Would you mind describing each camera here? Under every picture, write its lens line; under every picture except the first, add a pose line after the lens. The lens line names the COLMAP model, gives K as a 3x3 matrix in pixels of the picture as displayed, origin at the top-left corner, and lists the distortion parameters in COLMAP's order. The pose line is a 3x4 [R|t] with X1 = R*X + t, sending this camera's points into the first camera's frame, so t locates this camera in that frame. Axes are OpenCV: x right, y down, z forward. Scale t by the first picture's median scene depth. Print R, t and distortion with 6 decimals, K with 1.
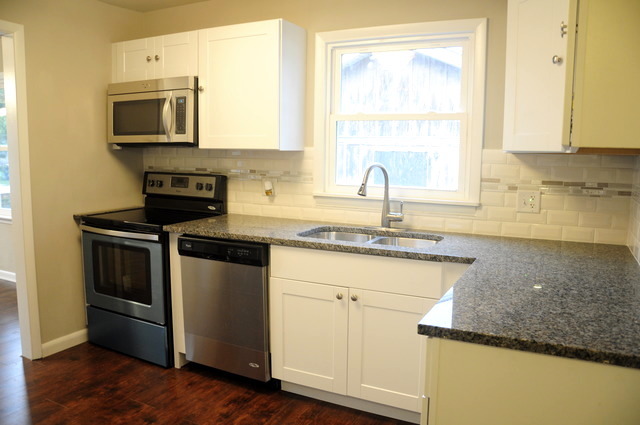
lens RADIAL K [[494.7, 0, 320.0], [0, 494.7, 212.5], [0, 0, 1]] dist [-0.153770, 0.109147]
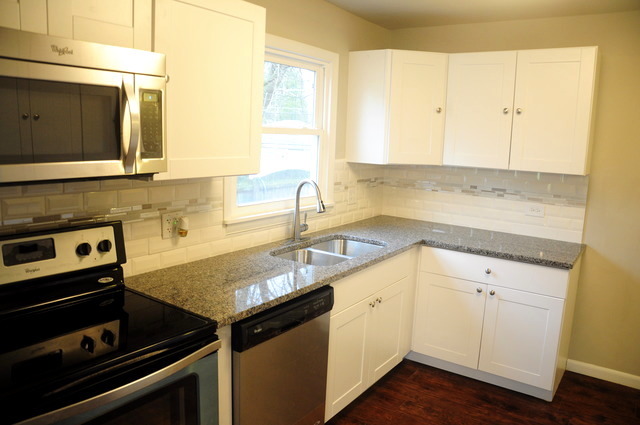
lens RADIAL K [[494.7, 0, 320.0], [0, 494.7, 212.5], [0, 0, 1]] dist [-0.153770, 0.109147]
pose [[0.131293, -0.166325, 0.977291, -0.789893], [0.088579, 0.983850, 0.155541, -0.166664], [-0.987378, 0.066146, 0.143906, 0.727863]]
